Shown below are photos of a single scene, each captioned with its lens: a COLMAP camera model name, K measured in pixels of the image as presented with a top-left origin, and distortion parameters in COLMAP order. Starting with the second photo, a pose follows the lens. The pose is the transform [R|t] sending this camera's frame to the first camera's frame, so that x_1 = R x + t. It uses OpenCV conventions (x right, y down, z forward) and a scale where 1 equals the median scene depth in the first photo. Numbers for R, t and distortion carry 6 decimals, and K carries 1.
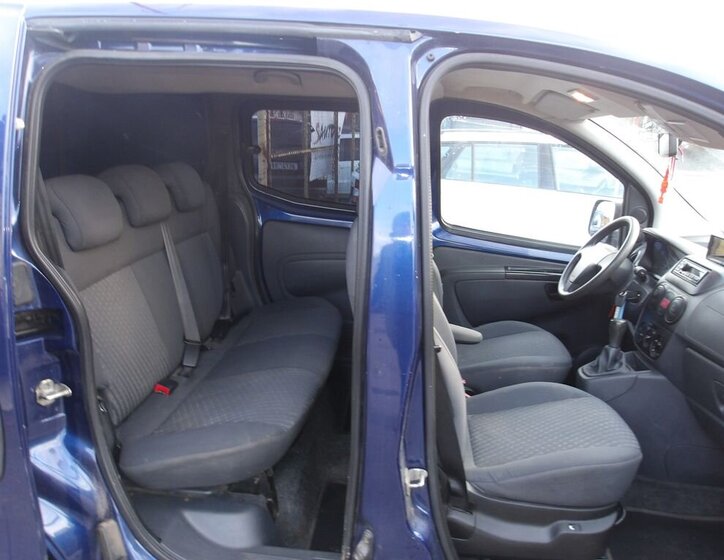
lens RADIAL K [[627.1, 0, 362.0], [0, 627.1, 280.0], [0, 0, 1]] dist [-0.054615, -0.000623]
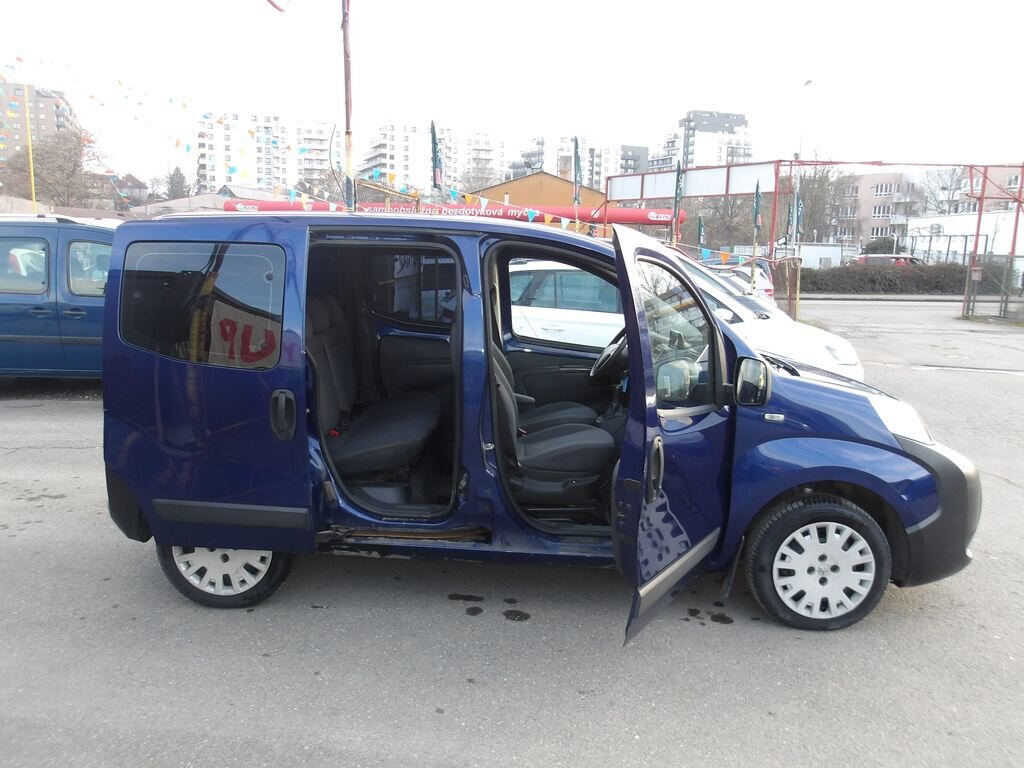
lens RADIAL K [[862.6, 0, 512.0], [0, 862.6, 384.0], [0, 0, 1]] dist [-0.005891, -0.003065]
pose [[0.996668, -0.026788, 0.077042, -0.030510], [0.032781, 0.996445, -0.077609, 0.221791], [-0.074689, 0.079876, 0.994003, -1.177236]]
